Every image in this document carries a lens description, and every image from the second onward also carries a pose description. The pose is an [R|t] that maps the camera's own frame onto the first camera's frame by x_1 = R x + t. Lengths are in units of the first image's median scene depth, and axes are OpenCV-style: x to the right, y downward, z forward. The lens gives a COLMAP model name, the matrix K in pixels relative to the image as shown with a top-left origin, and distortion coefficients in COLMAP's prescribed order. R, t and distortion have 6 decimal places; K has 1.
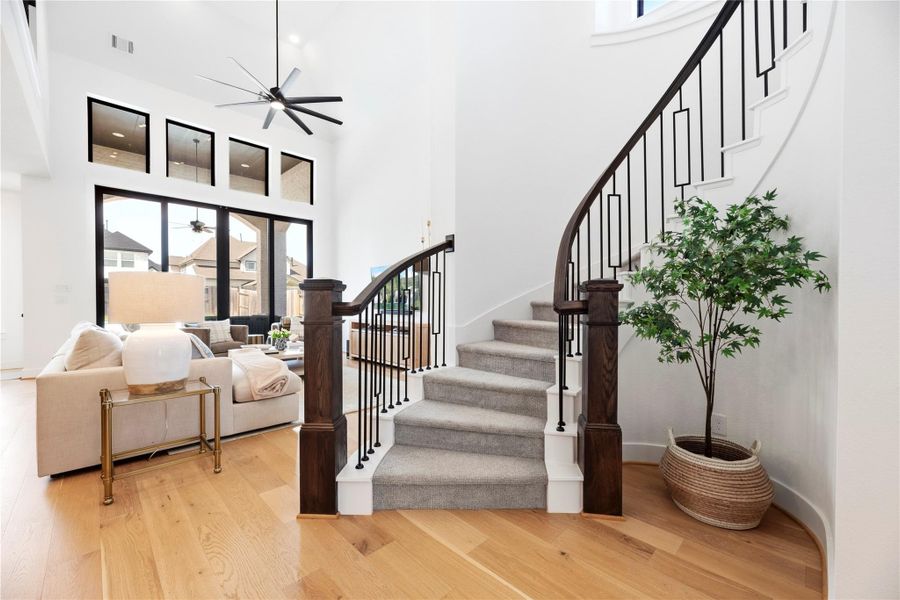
lens RADIAL K [[365.6, 0, 456.4], [0, 365.6, 307.3], [0, 0, 1]] dist [-0.000811, 0.000492]
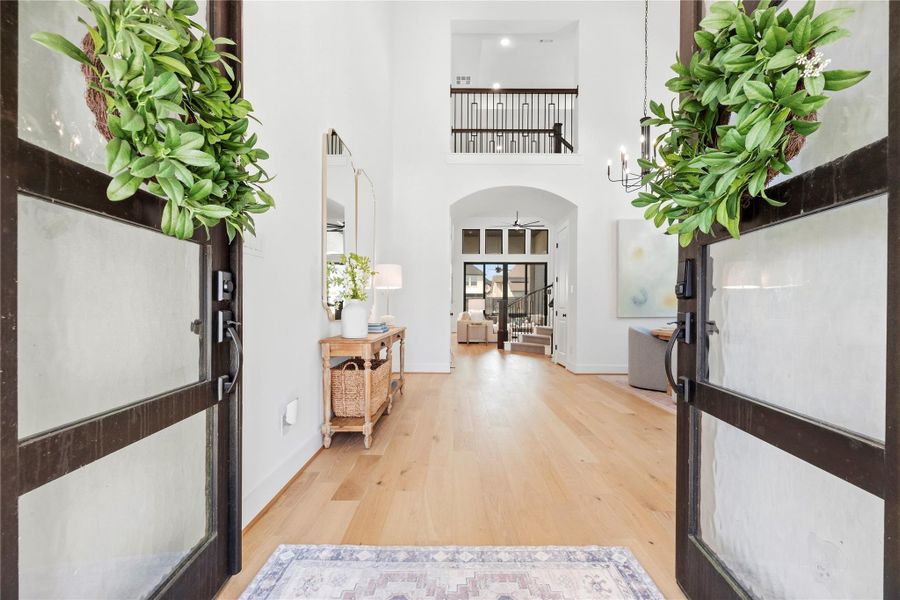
lens RADIAL K [[365.6, 0, 450.9], [0, 365.6, 305.7], [0, 0, 1]] dist [-0.000811, 0.000492]
pose [[0.698311, -0.001915, -0.715792, 0.876059], [-0.012325, 0.999816, -0.014699, 0.027029], [0.715689, 0.019086, 0.698159, -0.949992]]
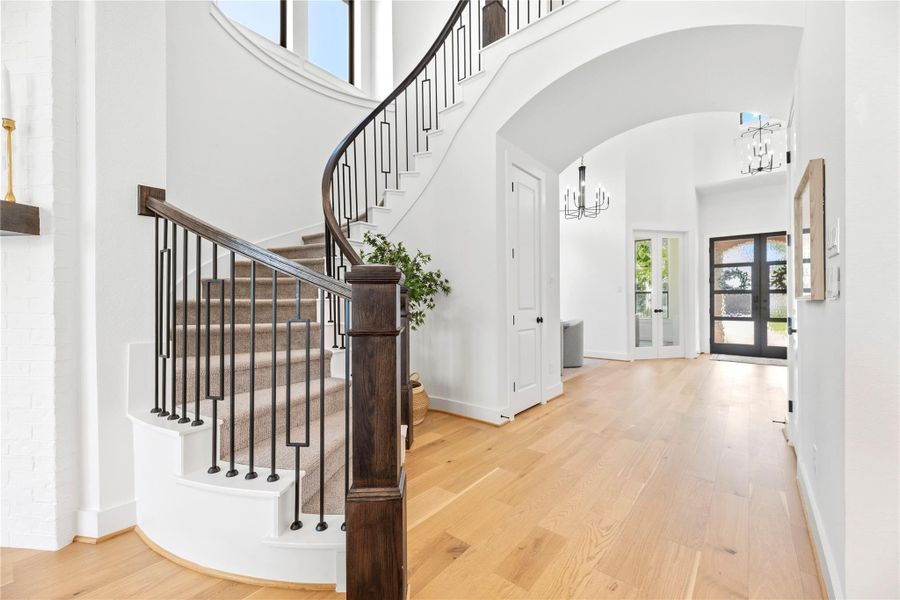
lens RADIAL K [[365.6, 0, 452.9], [0, 365.6, 300.4], [0, 0, 1]] dist [-0.000811, 0.000492]
pose [[-0.102928, 0.003233, 0.994684, -0.366246], [0.018878, 0.999821, -0.001297, -0.003453], [-0.994510, 0.018644, -0.102971, 0.328300]]
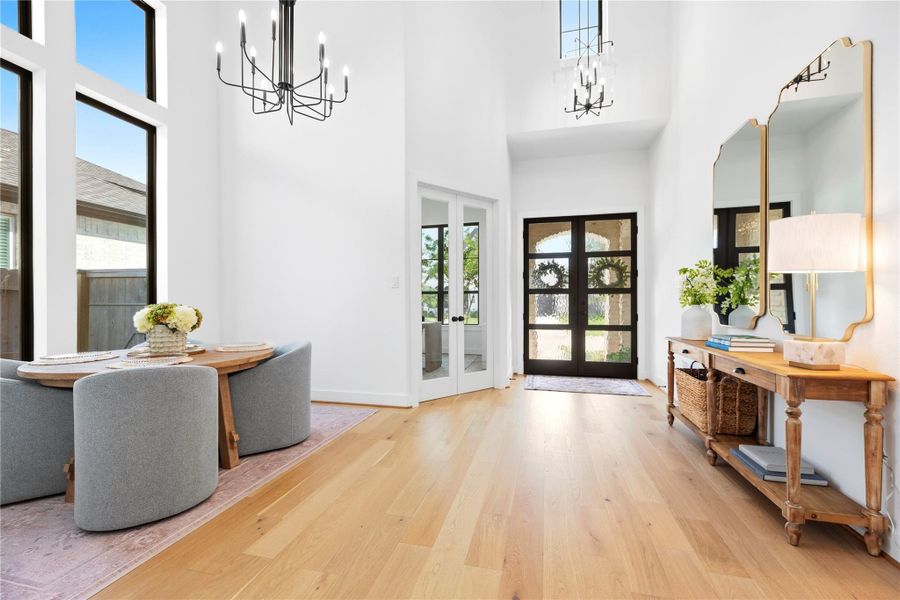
lens RADIAL K [[365.6, 0, 458.5], [0, 365.6, 304.4], [0, 0, 1]] dist [-0.000811, 0.000492]
pose [[-0.522691, -0.003367, 0.852515, 0.124468], [0.016193, 0.999773, 0.013877, 0.001768], [-0.852368, 0.021058, -0.522518, -0.083584]]
